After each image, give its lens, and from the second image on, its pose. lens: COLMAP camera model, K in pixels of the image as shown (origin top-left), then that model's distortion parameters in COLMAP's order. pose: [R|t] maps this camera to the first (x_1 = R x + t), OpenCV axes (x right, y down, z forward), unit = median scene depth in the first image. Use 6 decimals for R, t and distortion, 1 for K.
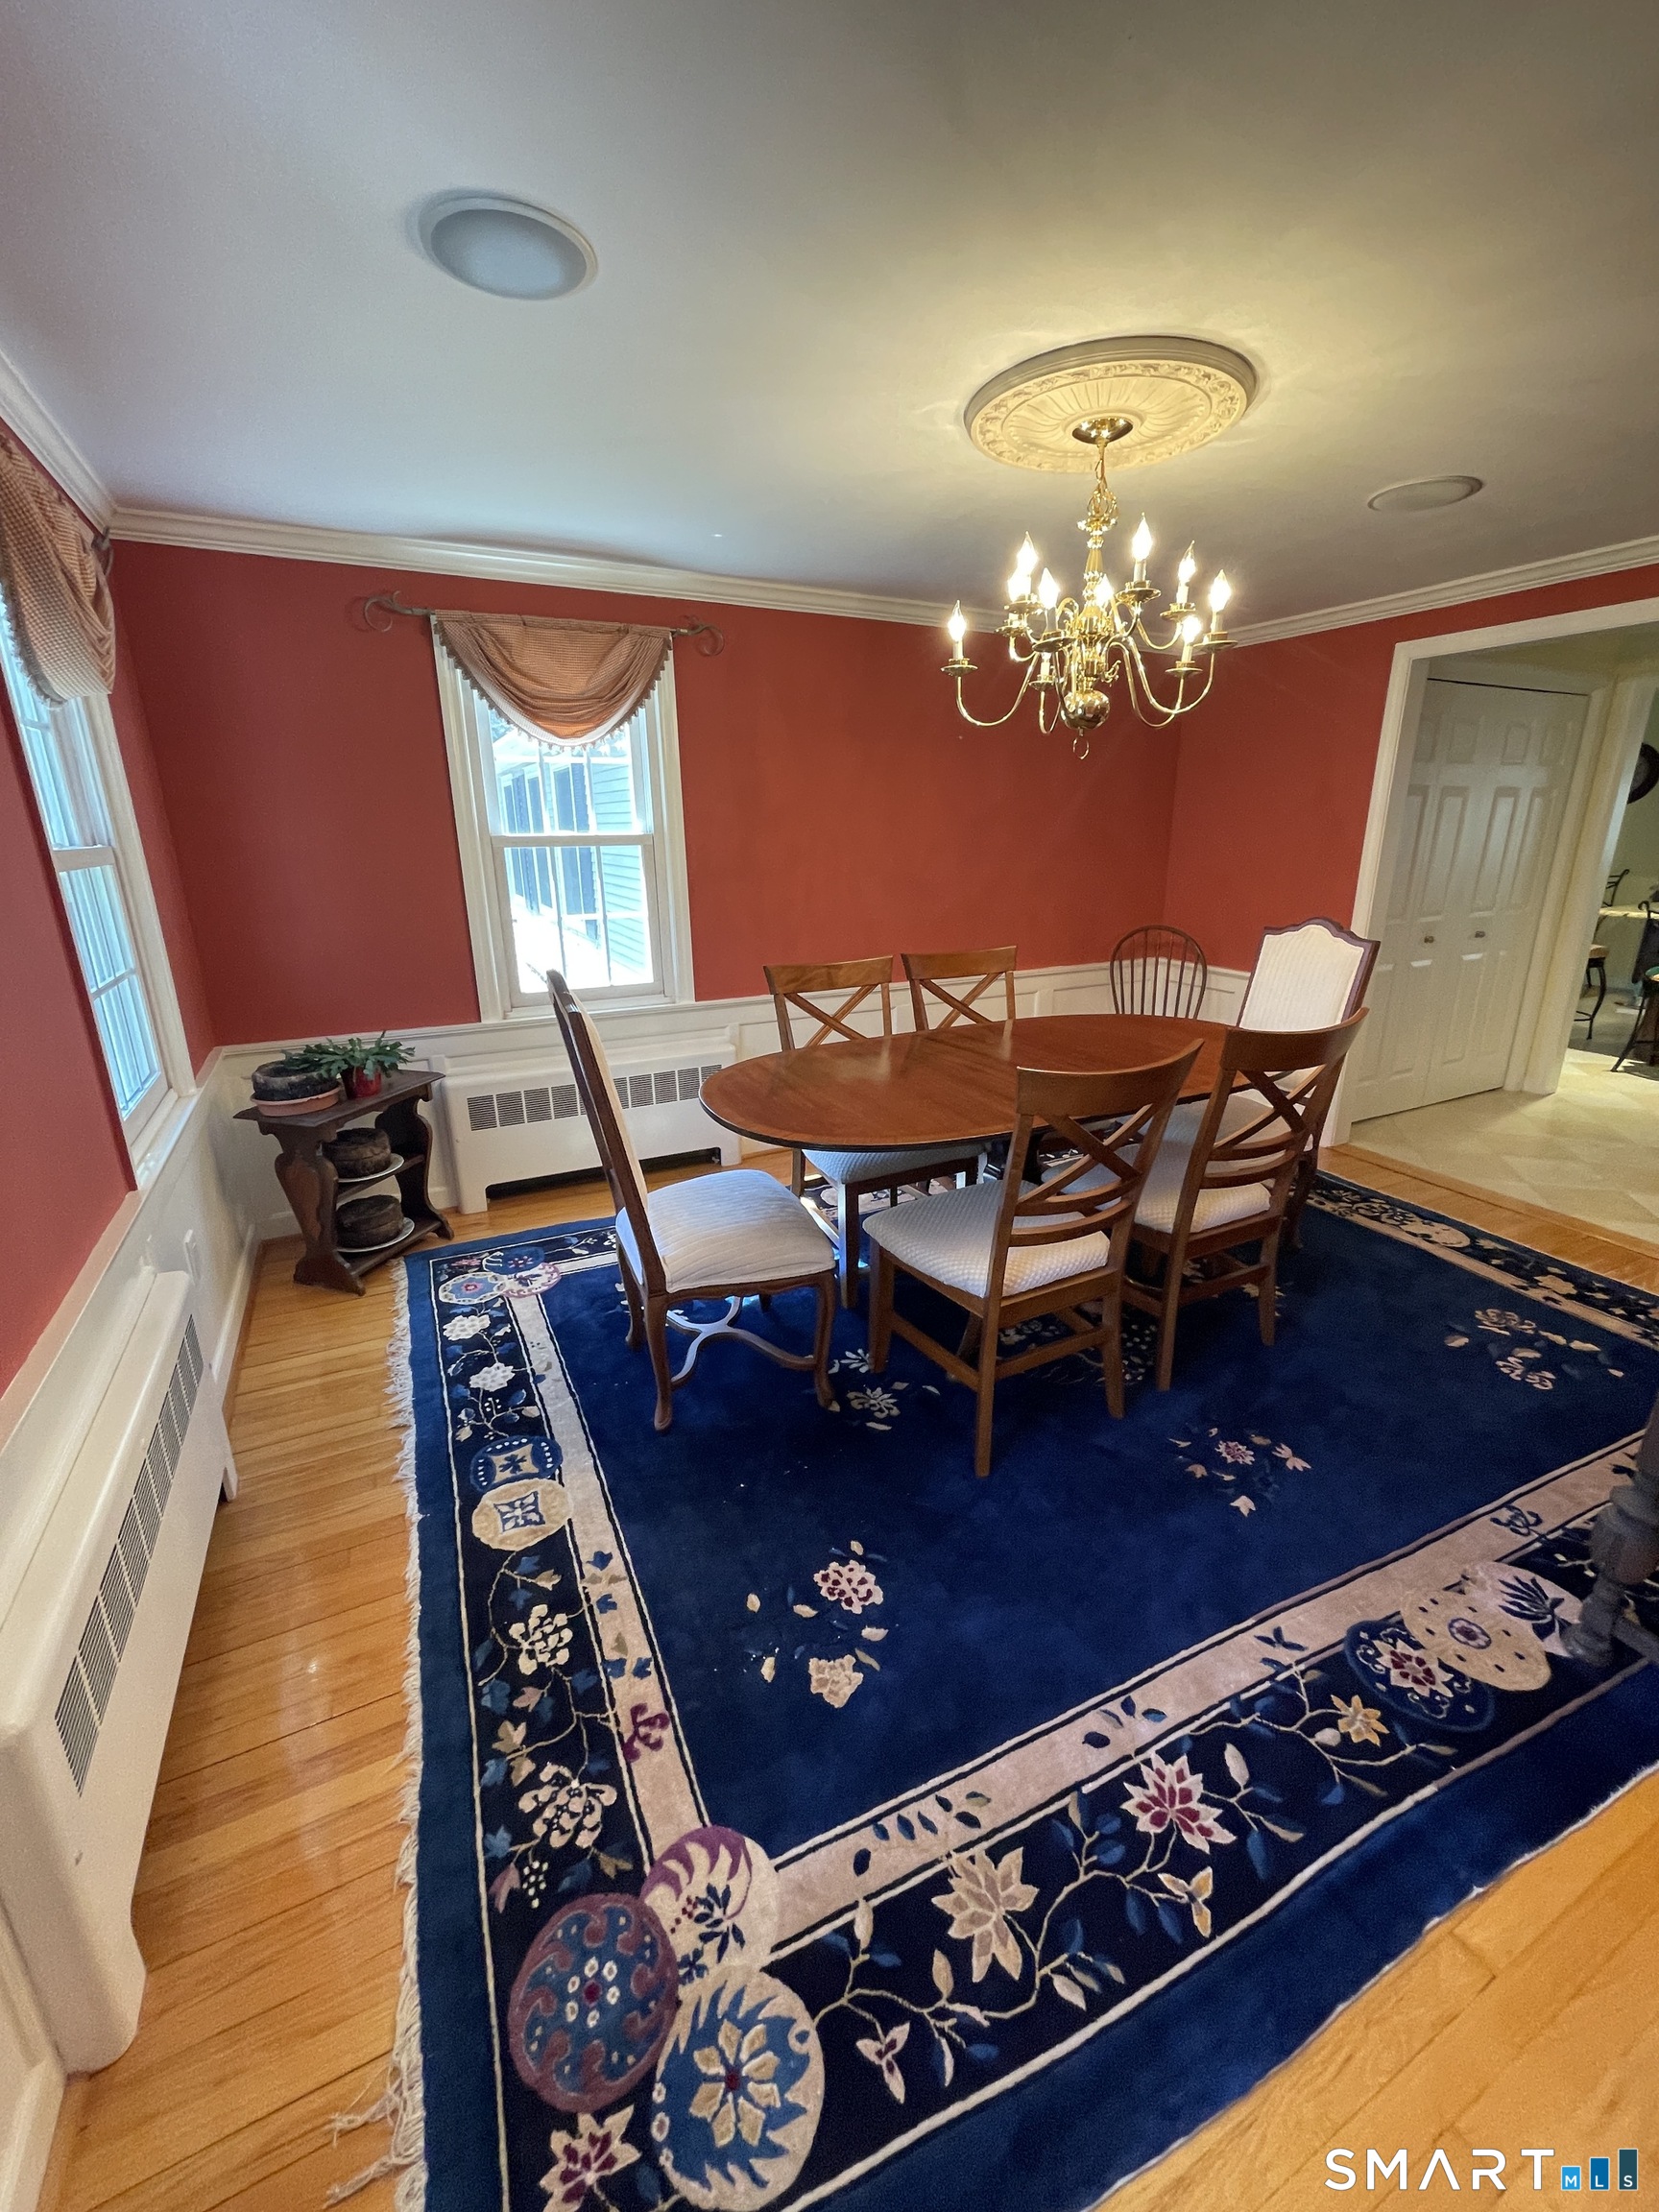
lens RADIAL K [[896.4, 0, 822.8], [0, 896.4, 1109.0], [0, 0, 1]] dist [-0.000734, -0.002851]
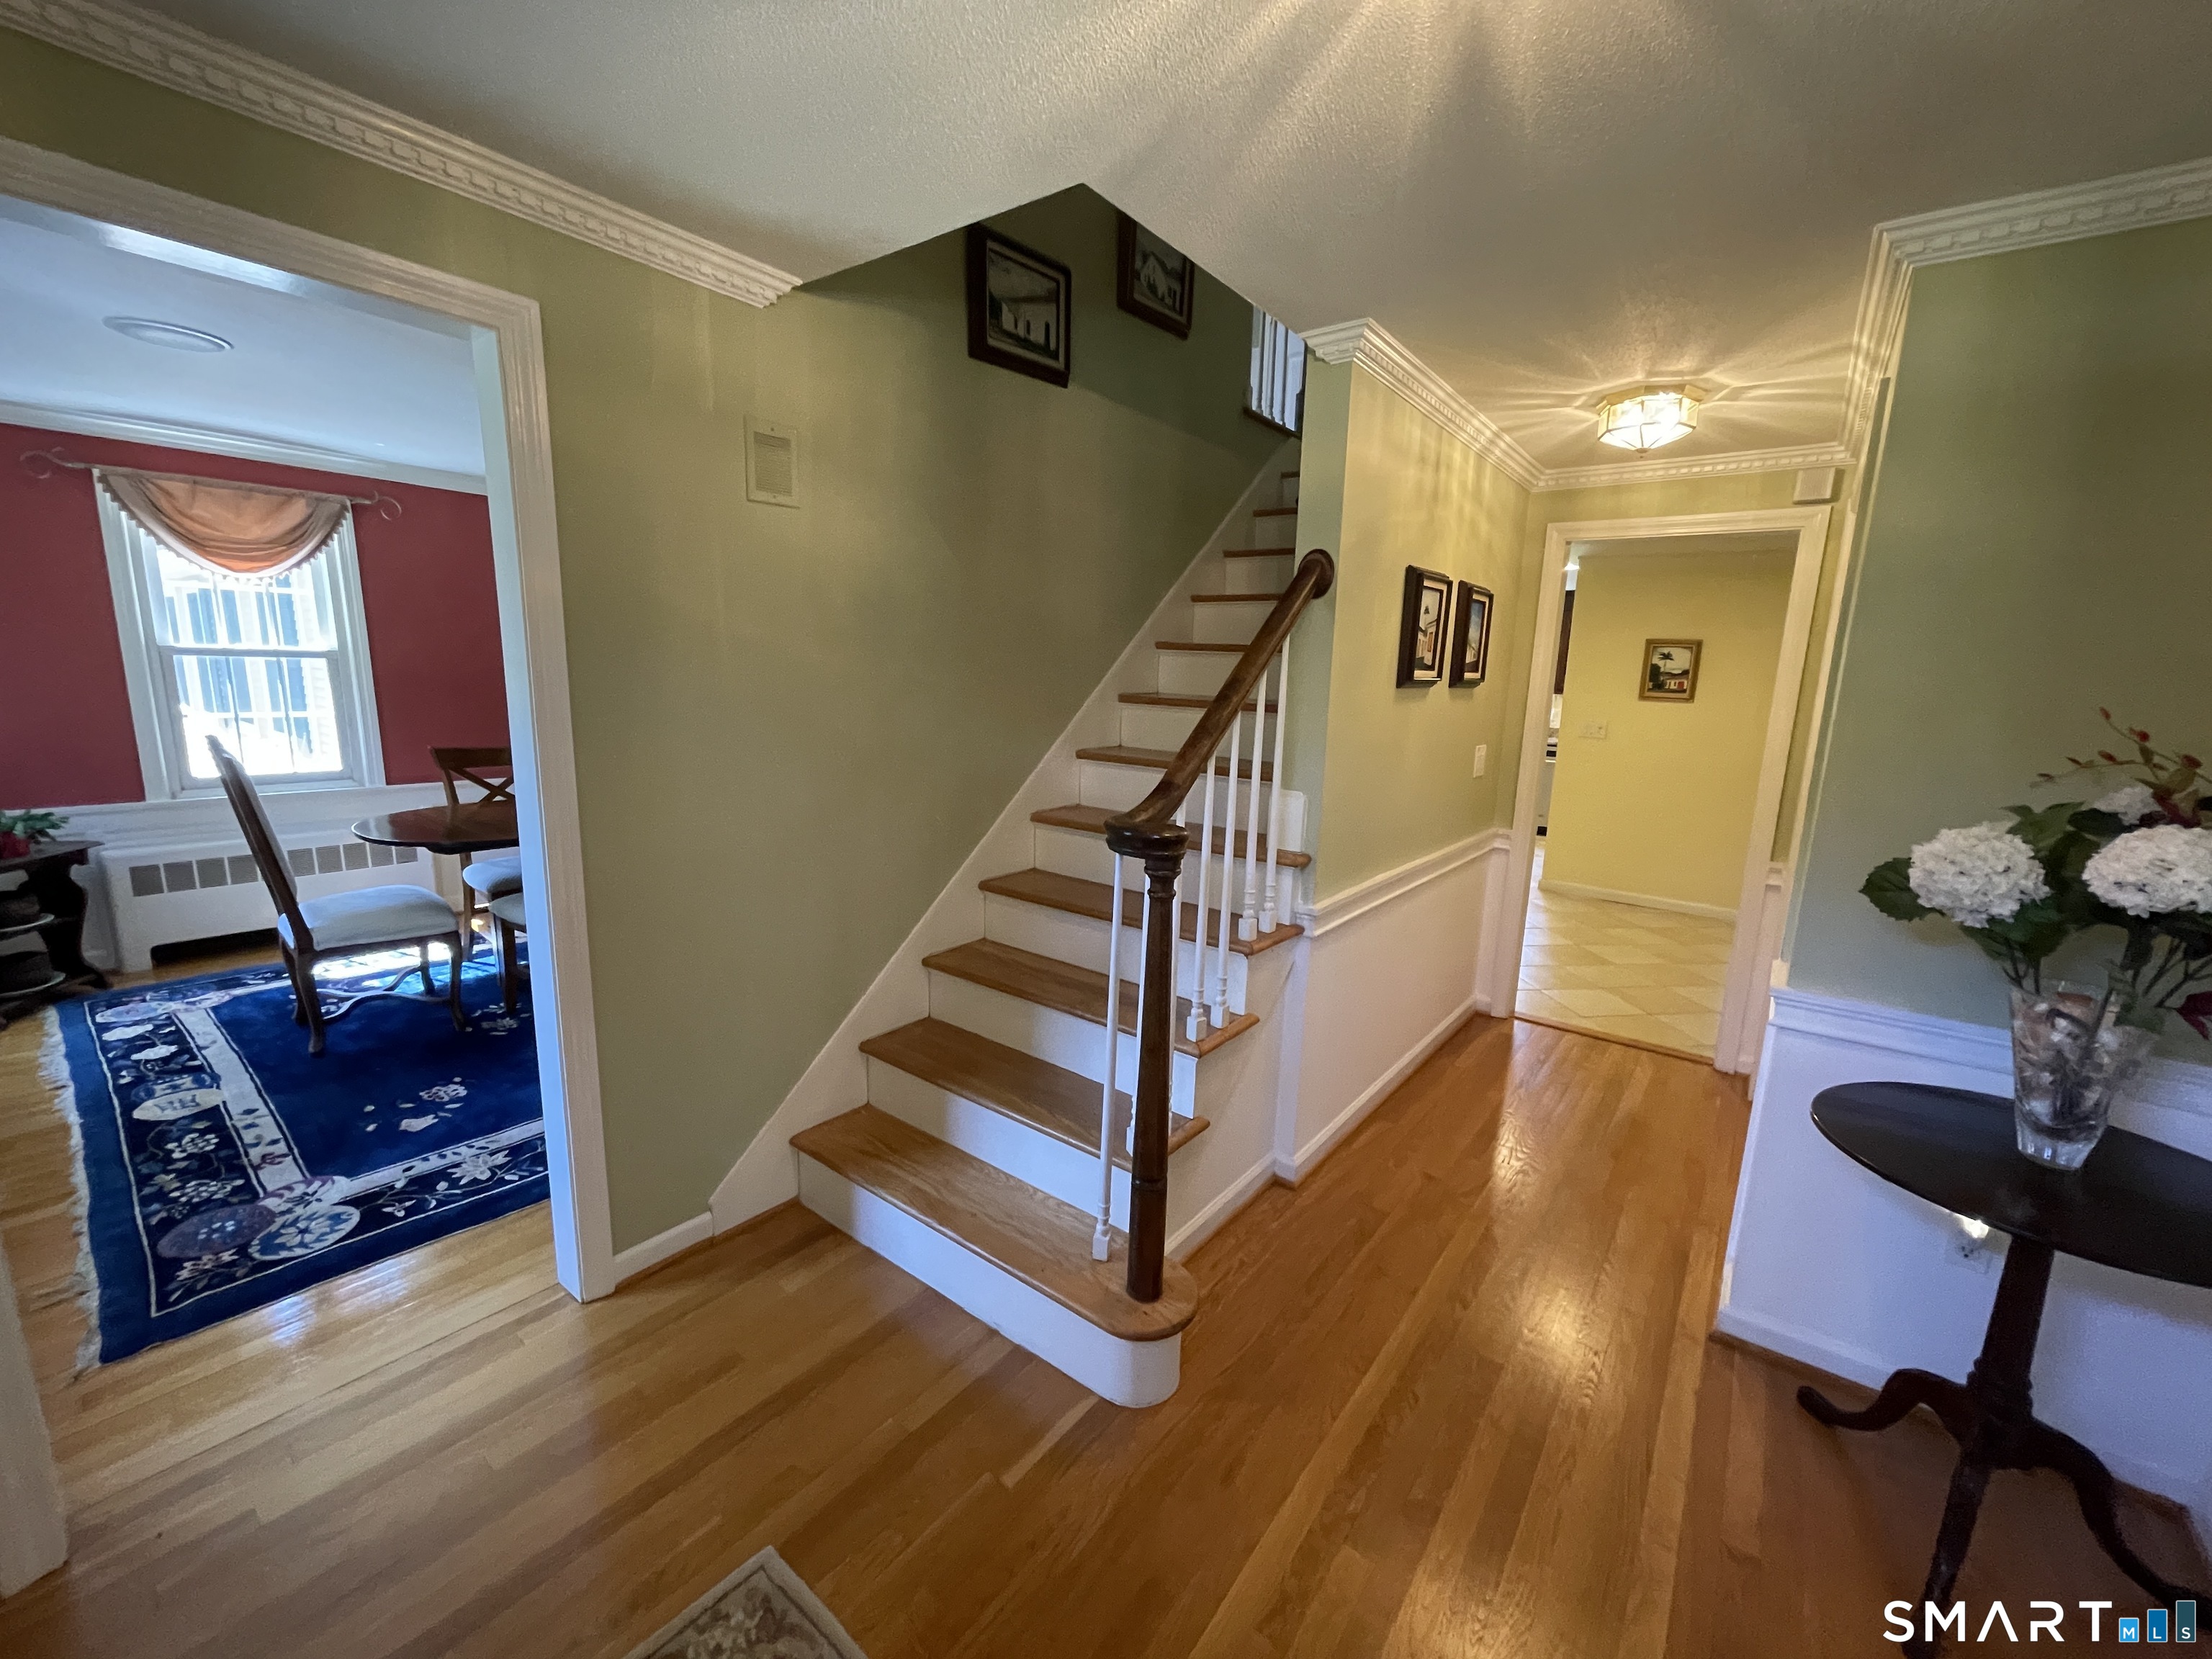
lens RADIAL K [[896.4, 0, 1116.2], [0, 896.4, 827.4], [0, 0, 1]] dist [-0.000734, -0.002851]
pose [[0.894042, -0.047509, 0.445457, 0.279253], [0.101505, 0.989983, -0.098139, 0.218941], [-0.436332, 0.132956, 0.889908, -0.706320]]
